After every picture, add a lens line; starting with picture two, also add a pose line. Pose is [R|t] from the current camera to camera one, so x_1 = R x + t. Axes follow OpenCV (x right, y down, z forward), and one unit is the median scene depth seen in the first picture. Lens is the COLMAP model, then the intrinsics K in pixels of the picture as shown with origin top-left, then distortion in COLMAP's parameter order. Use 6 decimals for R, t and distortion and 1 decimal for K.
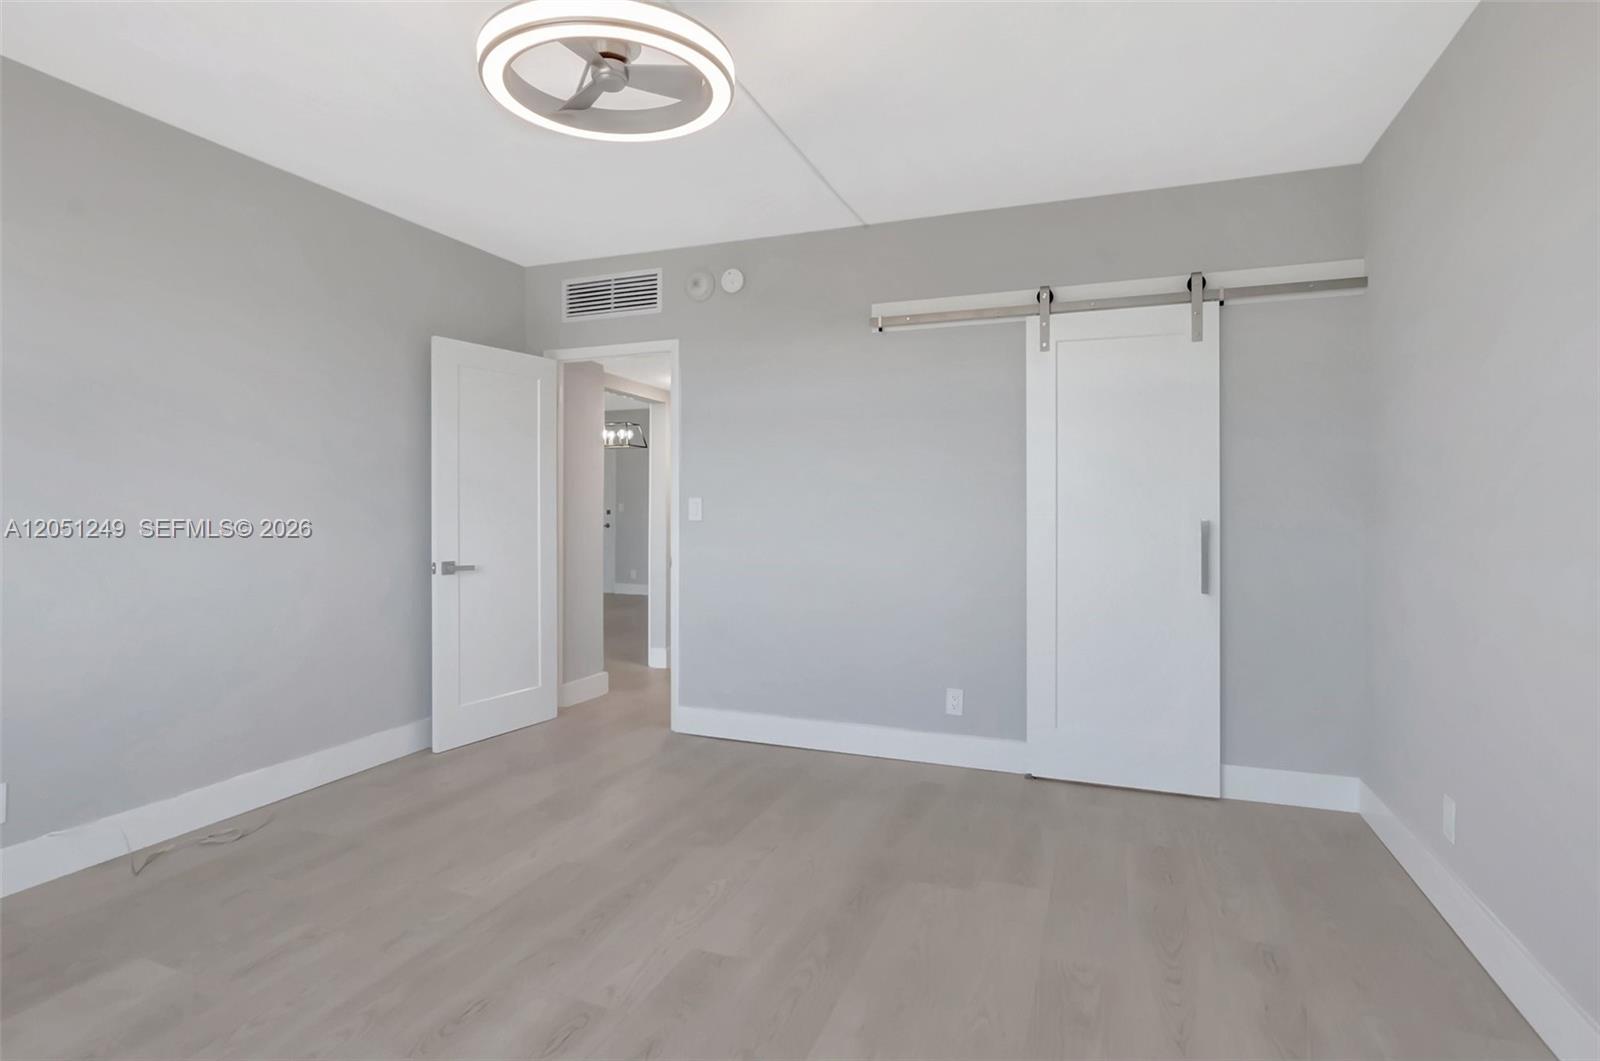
lens RADIAL K [[804.7, 0, 803.1], [0, 804.7, 508.1], [0, 0, 1]] dist [-0.004165, 0.000119]
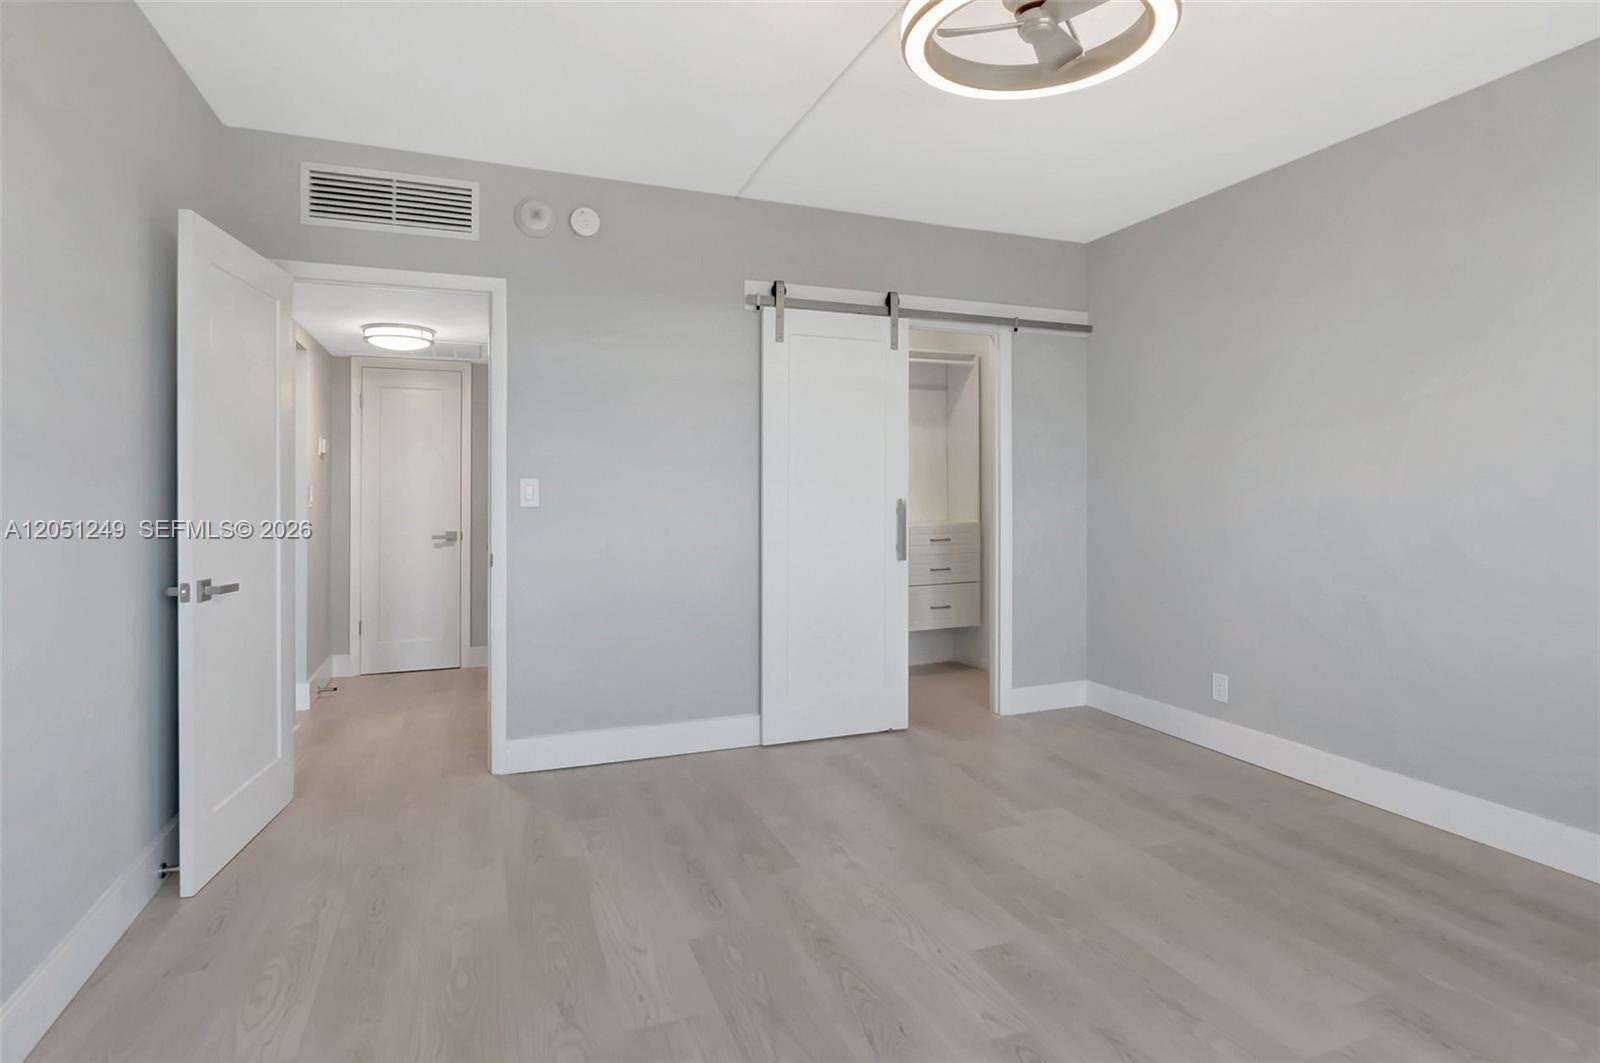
lens RADIAL K [[824.8, 0, 797.7], [0, 824.8, 477.1], [0, 0, 1]] dist [-0.002602, -0.000093]
pose [[0.740453, 0.005863, 0.672083, -0.488387], [0.000747, 0.999954, -0.009546, -0.005905], [-0.672108, 0.007571, 0.740415, 0.205594]]
